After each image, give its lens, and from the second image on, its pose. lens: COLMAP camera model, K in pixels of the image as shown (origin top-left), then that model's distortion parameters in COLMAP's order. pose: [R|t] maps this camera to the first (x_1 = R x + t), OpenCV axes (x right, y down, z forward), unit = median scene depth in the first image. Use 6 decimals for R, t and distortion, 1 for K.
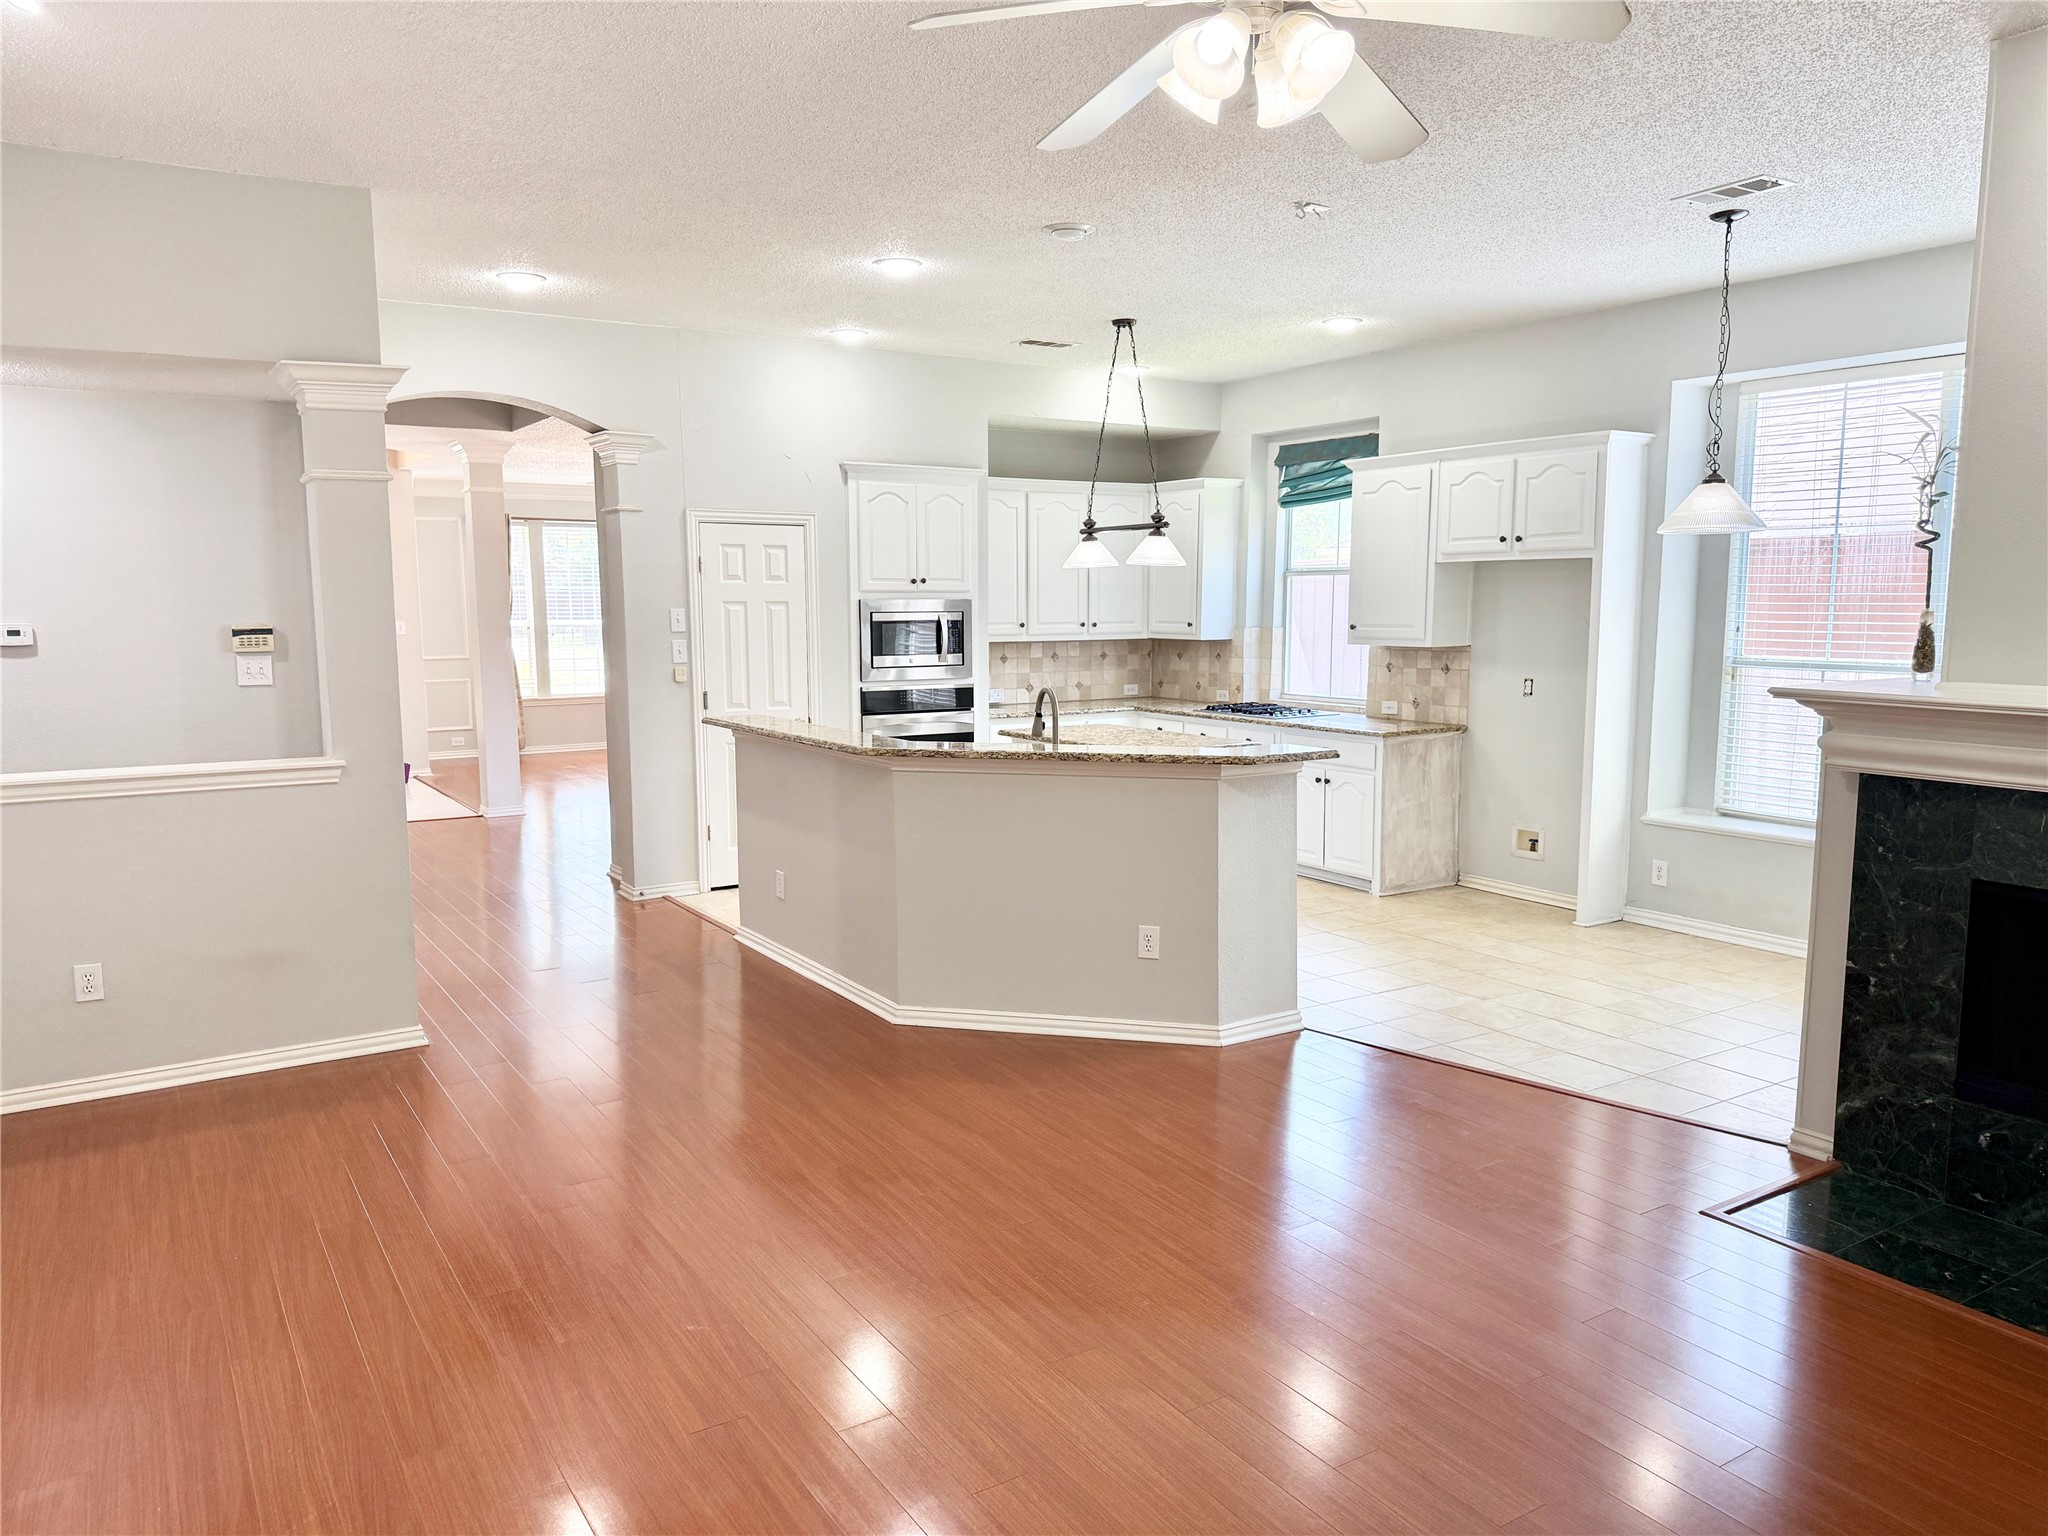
lens RADIAL K [[1443.1, 0, 1019.0], [0, 1443.1, 784.6], [0, 0, 1]] dist [0.038388, -0.035176]
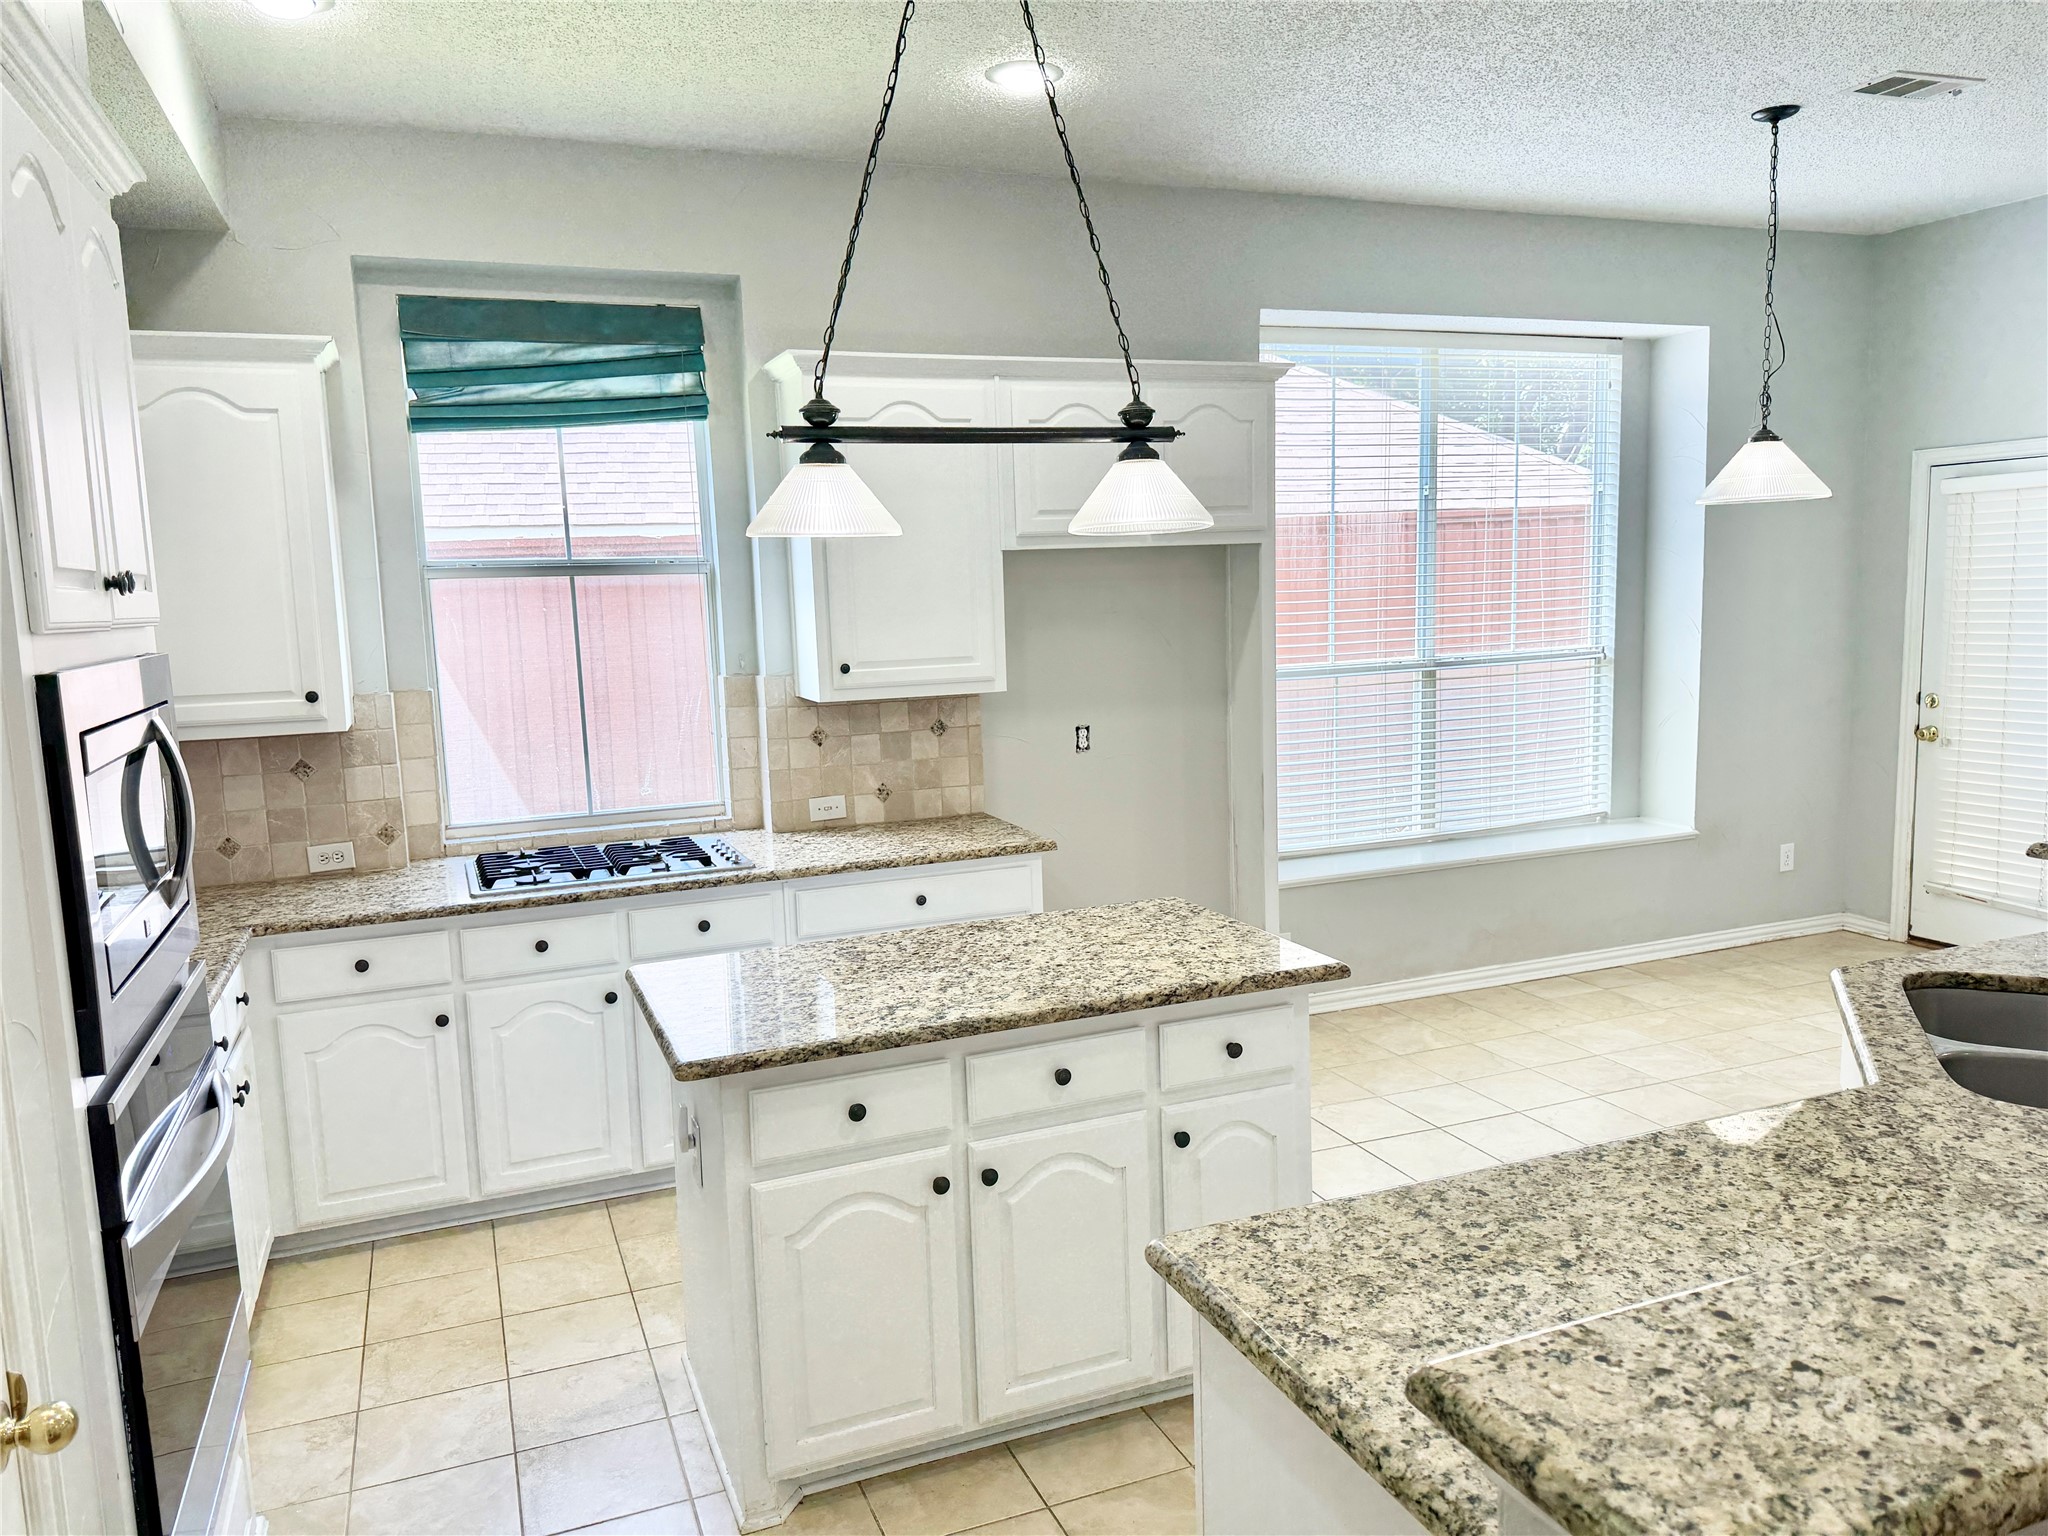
lens RADIAL K [[1443.1, 0, 1027.0], [0, 1443.1, 770.5], [0, 0, 1]] dist [0.038388, -0.035176]
pose [[0.184992, -0.127325, 0.974457, -0.264703], [0.159011, 0.982384, 0.098174, -0.107145], [-0.969790, 0.136788, 0.201979, 0.786486]]
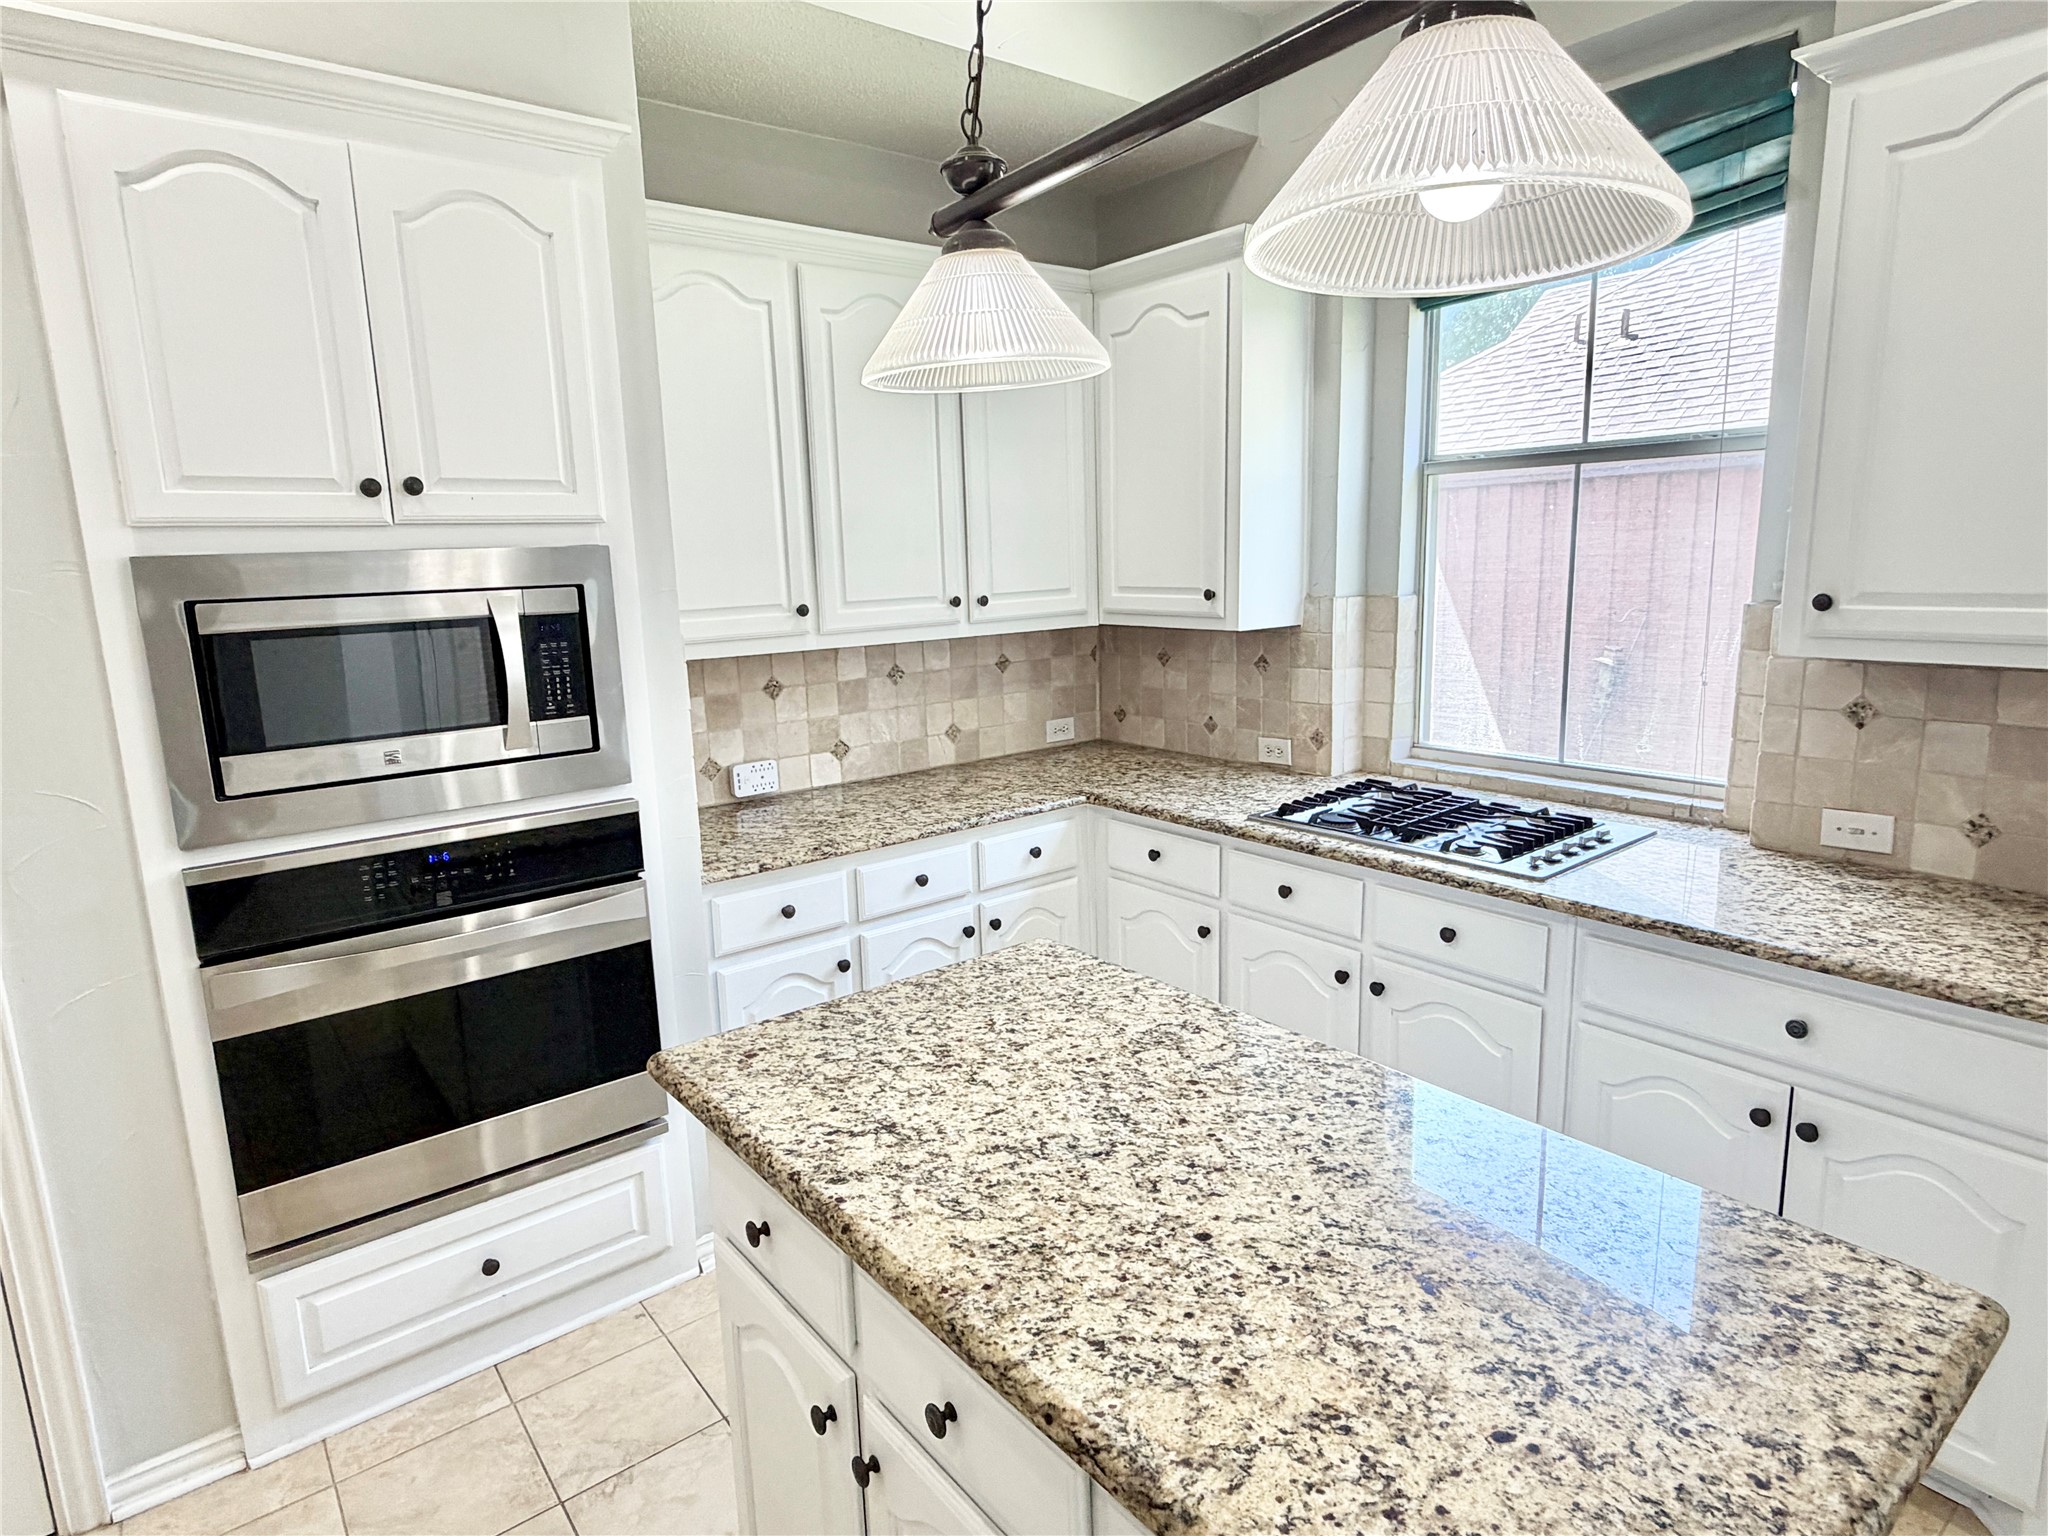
lens RADIAL K [[1132.0, 0, 1010.0], [0, 1132.0, 756.8], [0, 0, 1]] dist [-0.008693, -0.000181]
pose [[0.995357, -0.042970, 0.086127, 0.032230], [0.038744, 0.997990, 0.050148, -0.089460], [-0.088109, -0.046579, 0.995021, 0.729944]]
